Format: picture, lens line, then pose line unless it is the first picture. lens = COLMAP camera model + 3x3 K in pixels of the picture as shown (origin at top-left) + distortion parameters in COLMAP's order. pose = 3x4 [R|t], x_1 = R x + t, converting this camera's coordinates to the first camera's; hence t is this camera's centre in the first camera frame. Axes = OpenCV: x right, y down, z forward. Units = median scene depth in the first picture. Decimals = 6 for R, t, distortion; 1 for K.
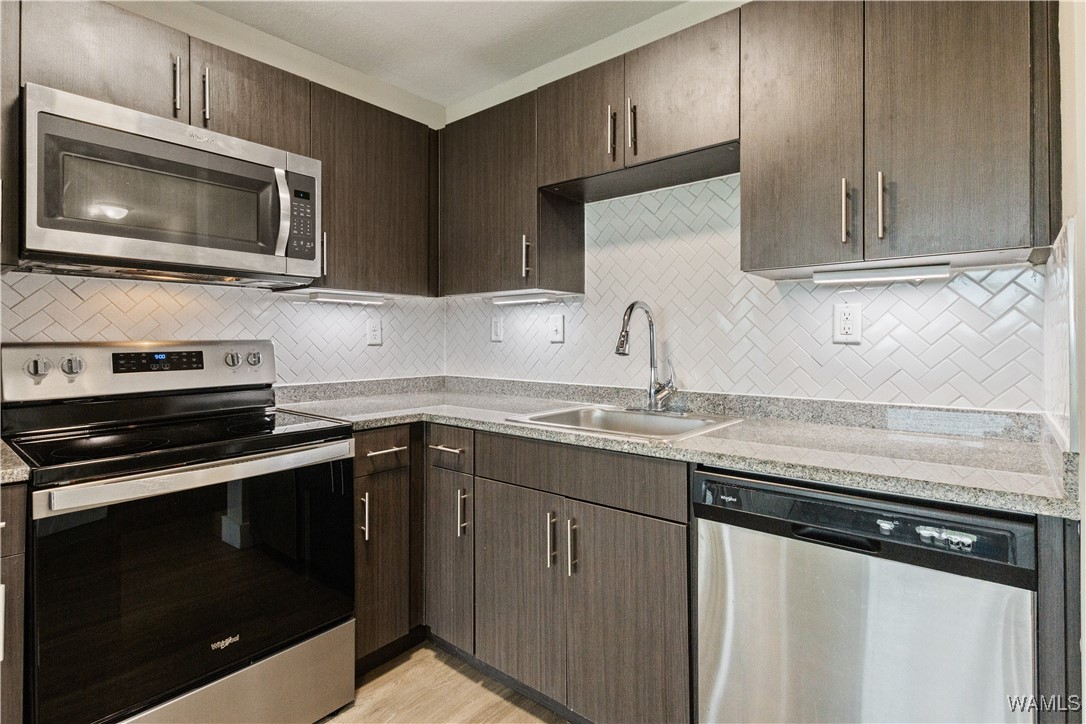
lens RADIAL K [[536.7, 0, 539.8], [0, 536.7, 337.1], [0, 0, 1]] dist [0.013562, 0.000102]
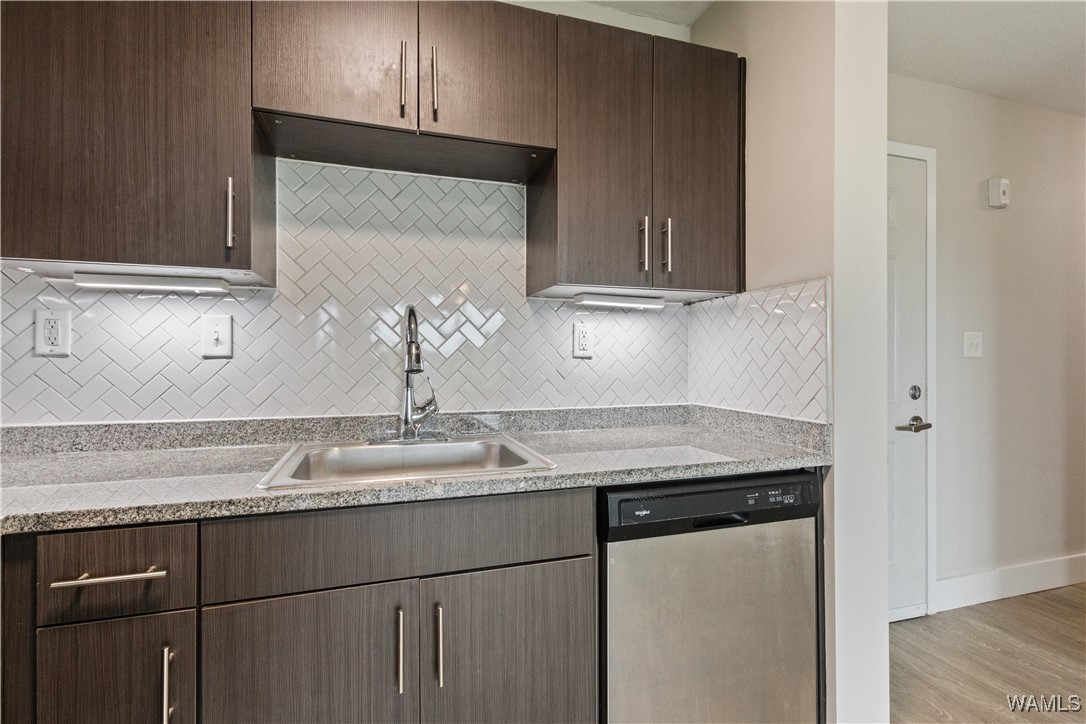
lens RADIAL K [[511.6, 0, 539.2], [0, 511.6, 359.3], [0, 0, 1]] dist [0.004628, -0.000077]
pose [[0.530864, 0.000967, 0.847457, -0.375309], [-0.005043, 0.999985, 0.002018, 0.011793], [-0.847442, -0.005345, 0.530861, 0.454886]]
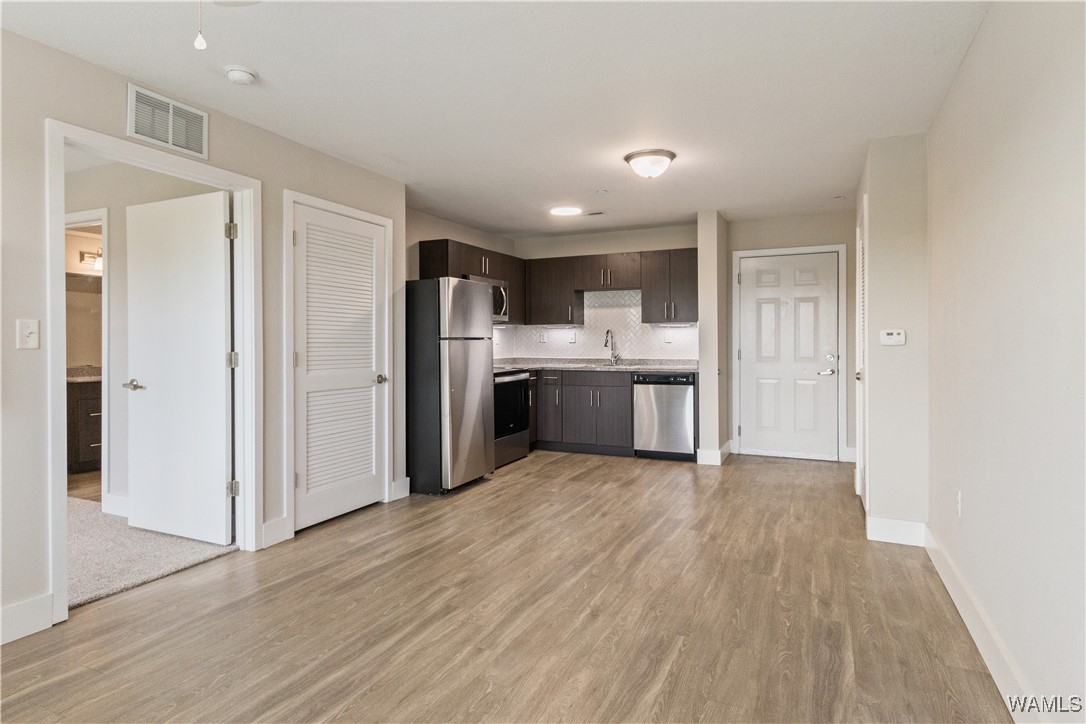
lens RADIAL K [[622.4, 0, 540.9], [0, 622.4, 338.6], [0, 0, 1]] dist [0.001359, 0.002063]
pose [[0.966303, -0.003787, 0.257379, -1.188800], [0.003402, 0.999992, 0.001940, -0.023109], [-0.257384, -0.000999, 0.966309, -2.515495]]
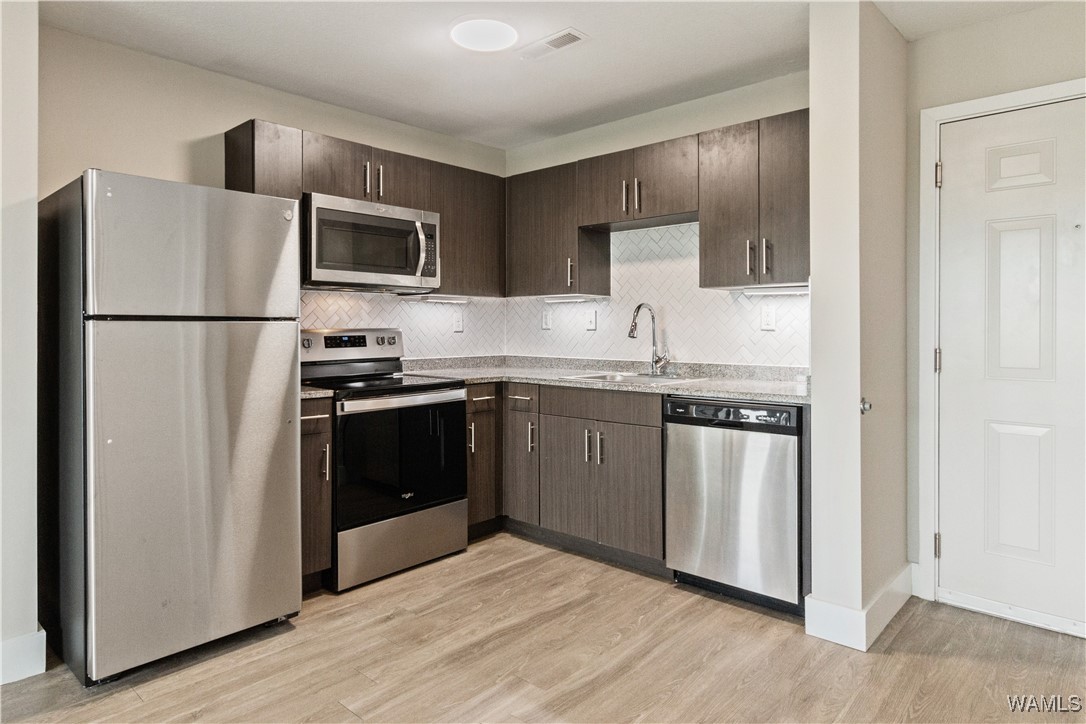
lens RADIAL K [[653.6, 0, 536.7], [0, 653.6, 328.9], [0, 0, 1]] dist [-0.002254, 0.005216]
pose [[0.998758, -0.000287, -0.049833, -0.032741], [0.000594, 0.999981, 0.006134, -0.004596], [0.049830, -0.006156, 0.998739, -0.938910]]
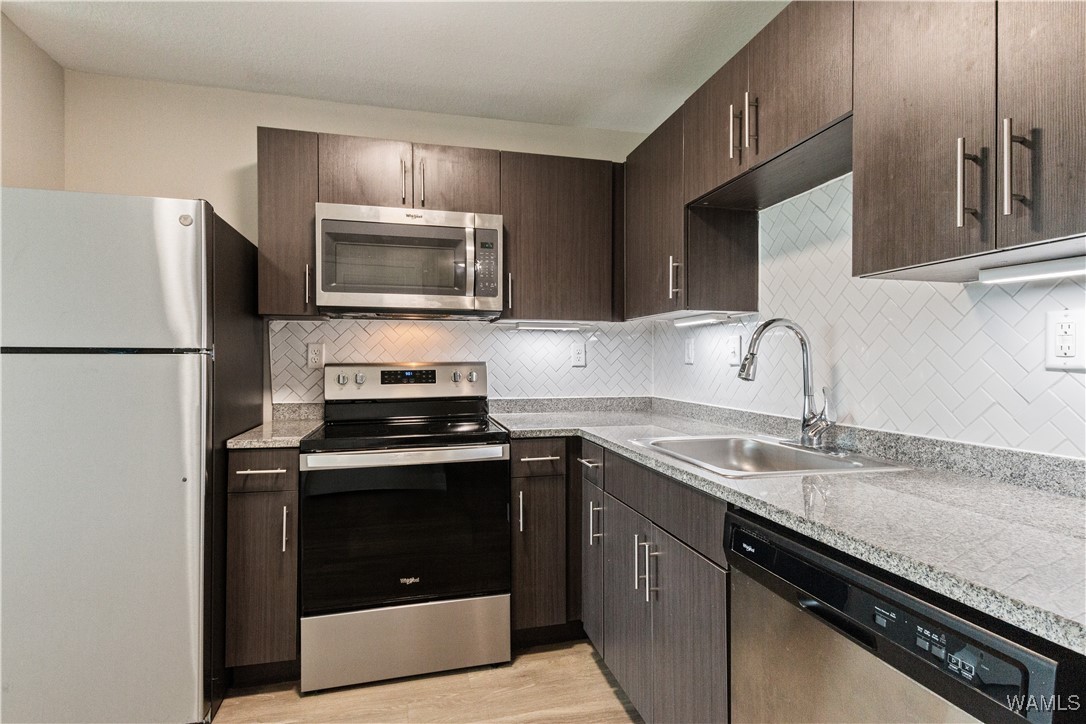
lens RADIAL K [[536.7, 0, 538.1], [0, 536.7, 360.9], [0, 0, 1]] dist [0.013562, 0.000102]
pose [[0.805596, 0.001924, -0.592463, 0.404539], [0.001279, 0.999987, 0.004987, -0.003667], [0.592464, -0.004775, 0.805582, 0.071102]]
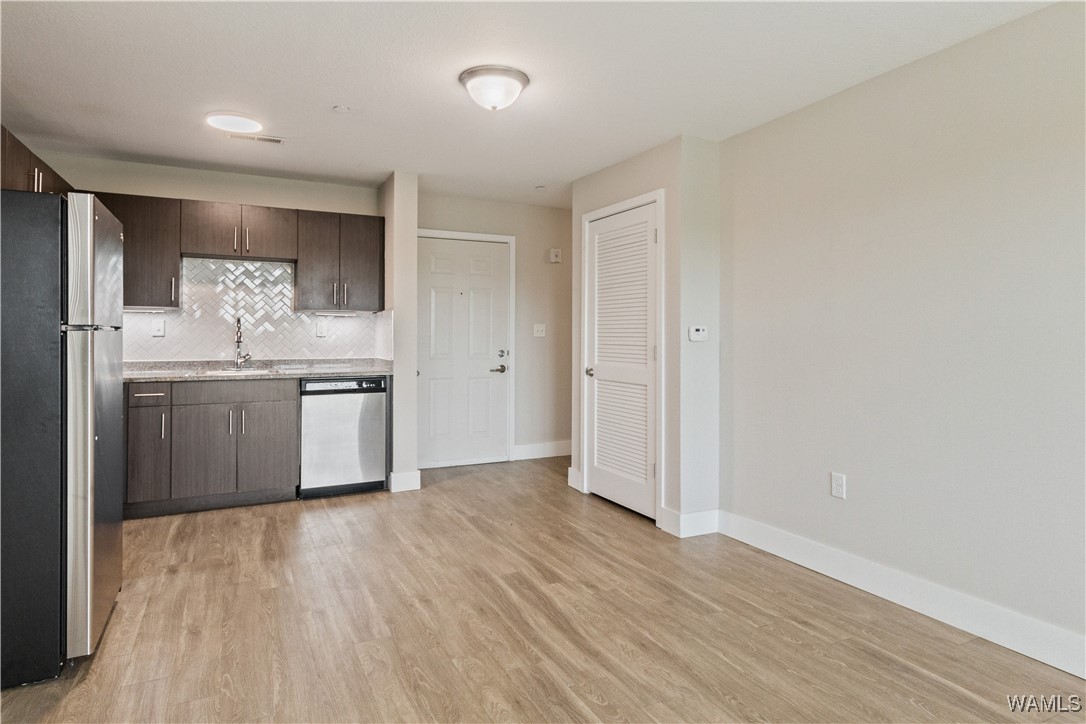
lens RADIAL K [[622.4, 0, 549.2], [0, 622.4, 328.6], [0, 0, 1]] dist [0.001359, 0.002063]
pose [[0.385607, 0.011233, 0.922595, -1.682449], [-0.009274, 0.999923, -0.008298, -0.013119], [-0.922616, -0.005357, 0.385681, -1.125958]]
